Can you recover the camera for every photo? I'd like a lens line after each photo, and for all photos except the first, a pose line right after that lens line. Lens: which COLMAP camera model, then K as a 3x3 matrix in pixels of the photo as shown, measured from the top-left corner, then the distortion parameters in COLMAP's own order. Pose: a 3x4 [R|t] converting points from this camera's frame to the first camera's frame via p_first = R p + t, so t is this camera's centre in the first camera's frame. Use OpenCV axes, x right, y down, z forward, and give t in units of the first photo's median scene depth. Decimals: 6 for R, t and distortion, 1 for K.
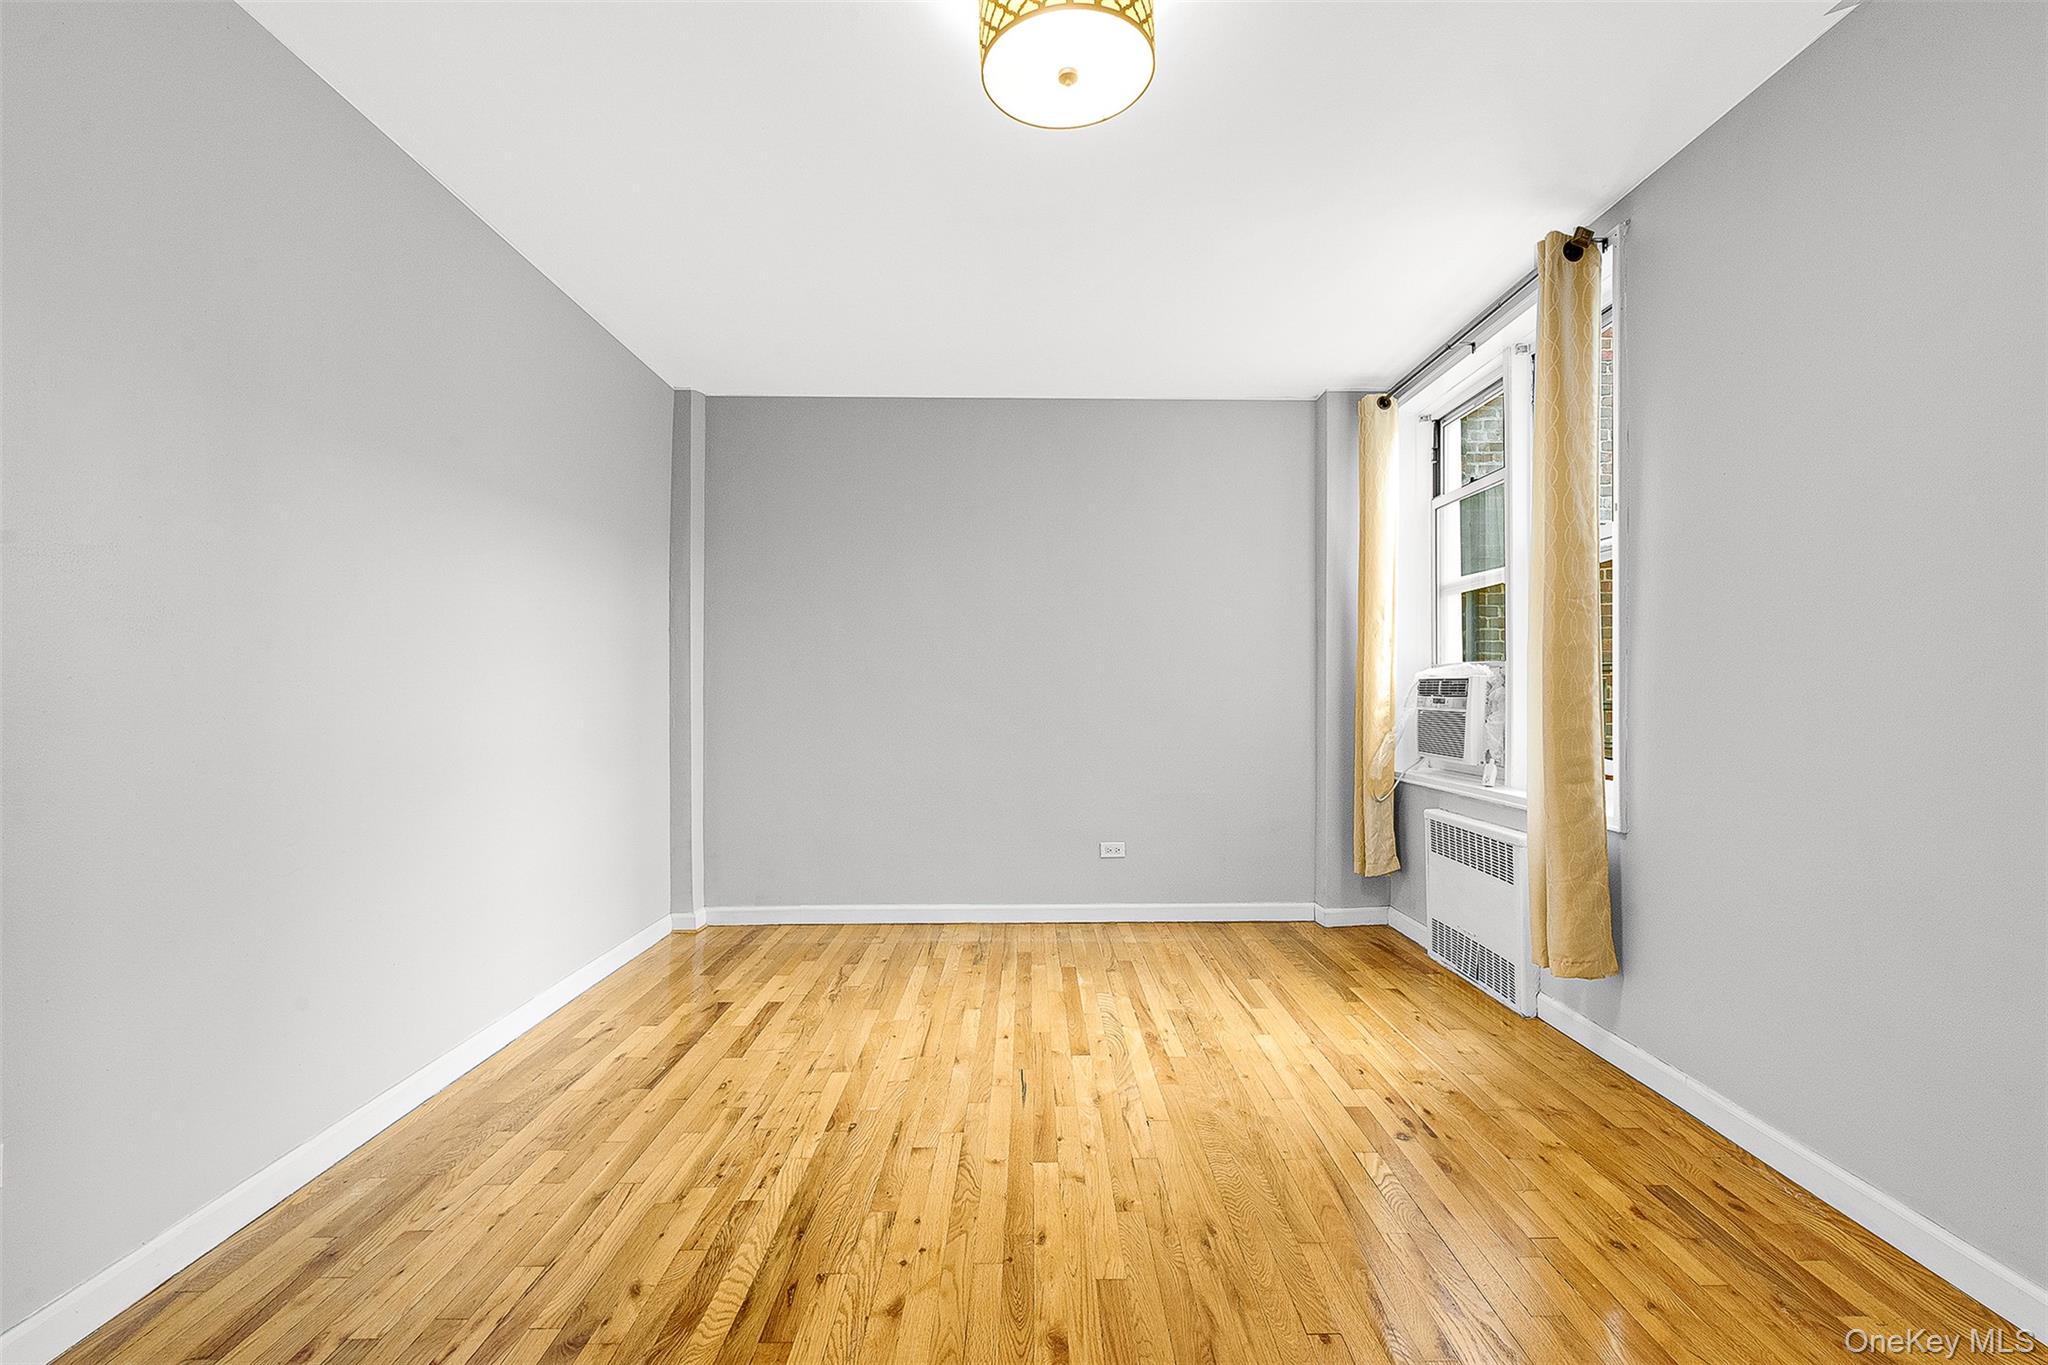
lens RADIAL K [[899.9, 0, 1024.0], [0, 899.9, 682.5], [0, 0, 1]] dist [0.004936, -0.000566]
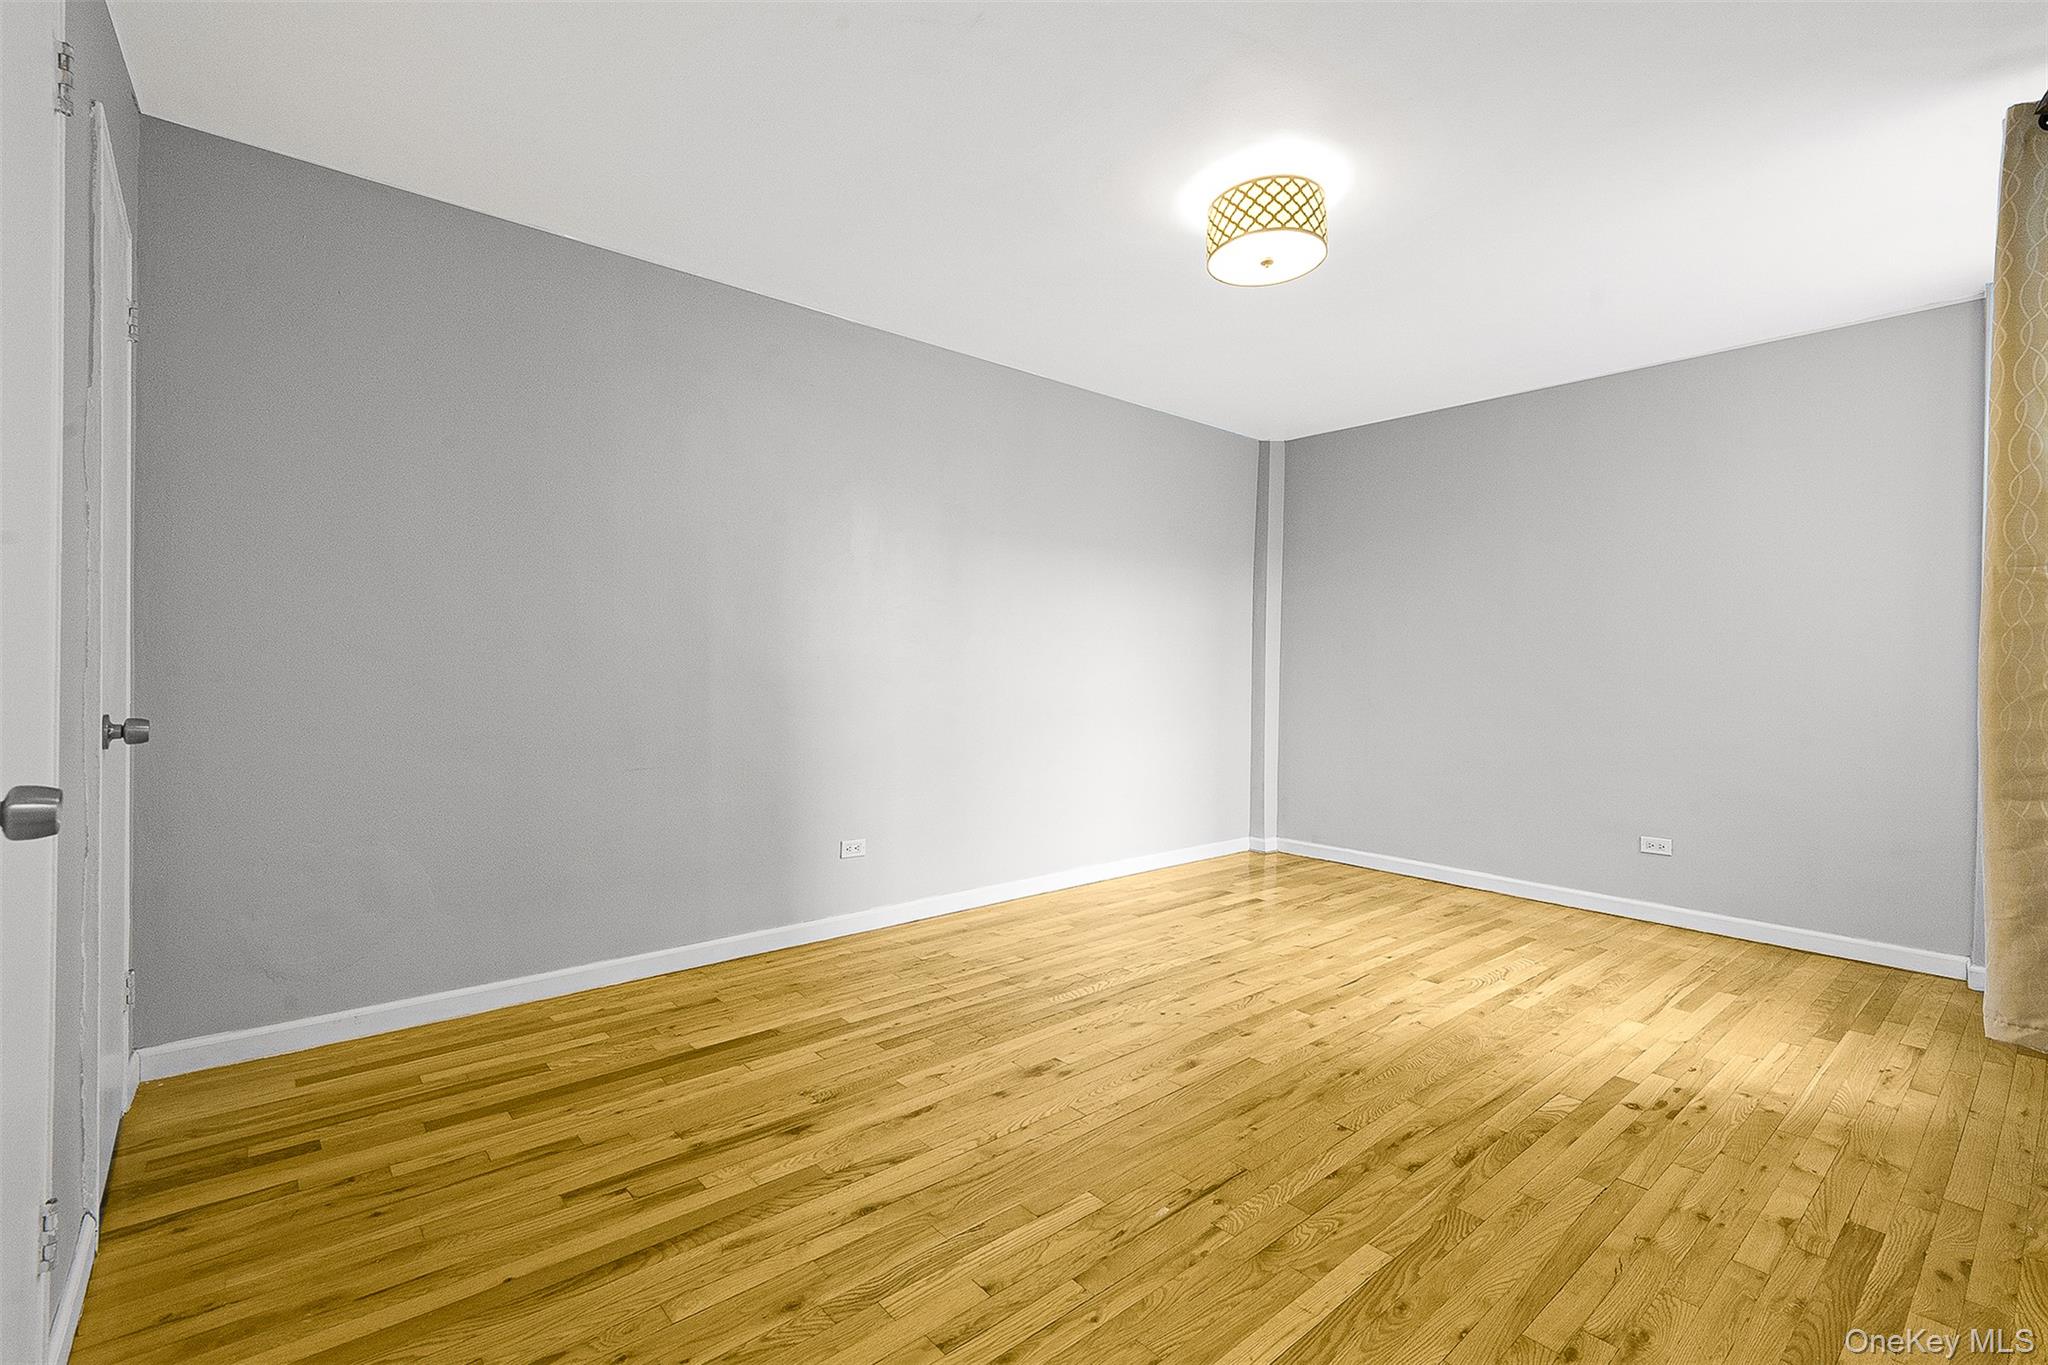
lens RADIAL K [[925.2, 0, 1024.0], [0, 925.2, 682.5], [0, 0, 1]] dist [0.001849, -0.000328]
pose [[0.630890, 0.021593, -0.775571, 0.698775], [-0.004440, 0.999697, 0.024221, -0.006600], [0.775859, -0.011837, 0.630795, -0.187252]]
